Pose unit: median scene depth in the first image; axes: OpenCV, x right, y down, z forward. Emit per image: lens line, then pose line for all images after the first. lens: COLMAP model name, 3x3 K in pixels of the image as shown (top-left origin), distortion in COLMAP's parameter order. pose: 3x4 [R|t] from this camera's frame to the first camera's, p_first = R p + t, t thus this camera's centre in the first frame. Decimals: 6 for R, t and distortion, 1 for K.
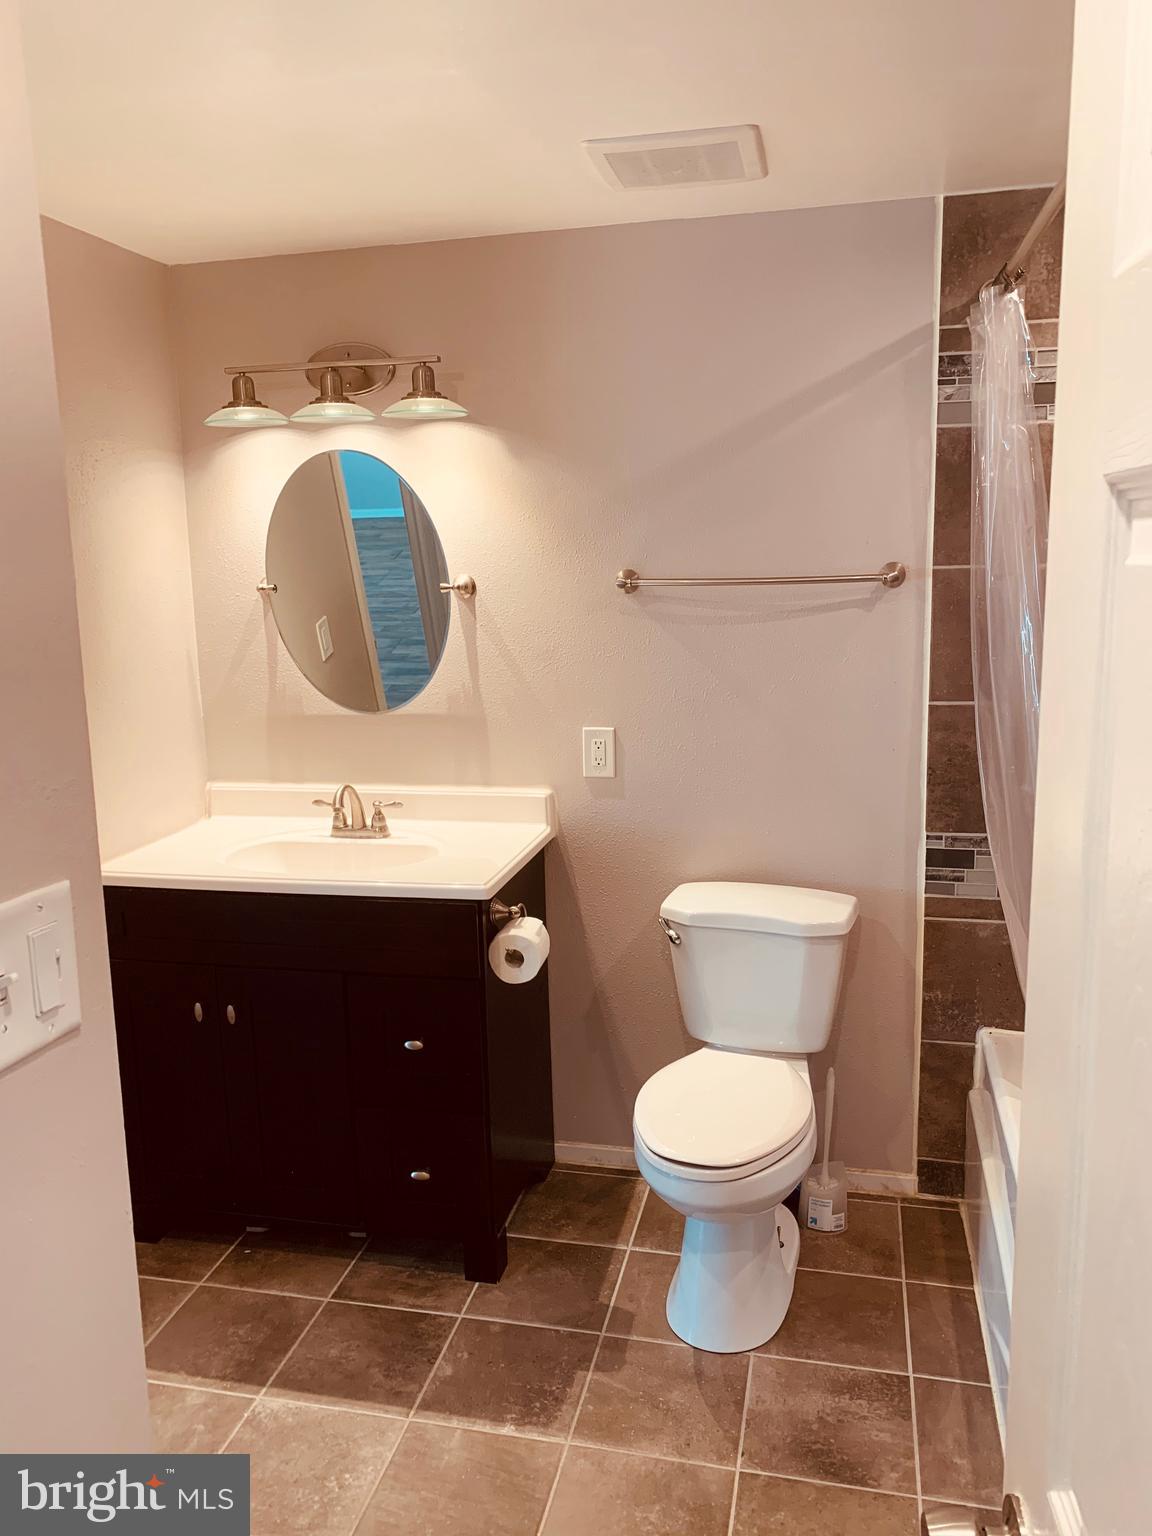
lens RADIAL K [[1193.2, 0, 579.6], [0, 1193.2, 772.8], [0, 0, 1]] dist [0.062262, -0.058329]
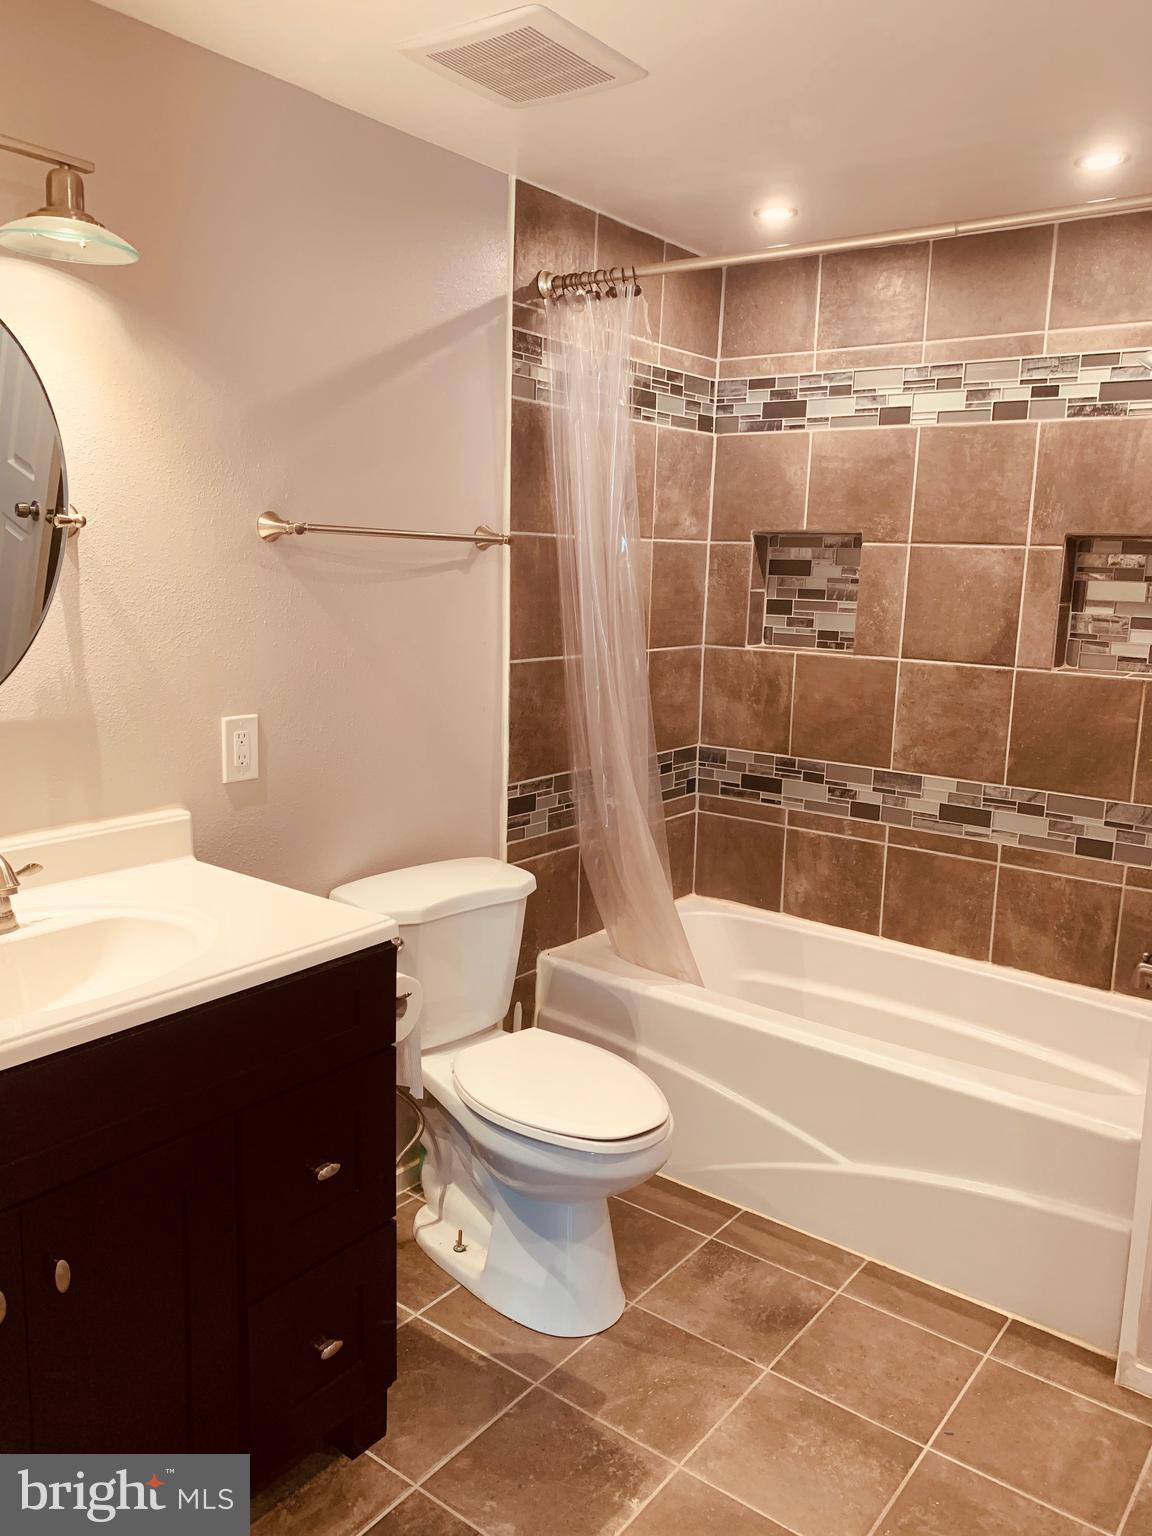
lens RADIAL K [[1193.2, 0, 582.4], [0, 1193.2, 762.4], [0, 0, 1]] dist [0.062262, -0.058329]
pose [[0.398884, -0.125489, 0.908374, -0.659537], [0.118149, 0.989369, 0.084797, -0.052369], [-0.909358, 0.073499, 0.409470, 0.528045]]
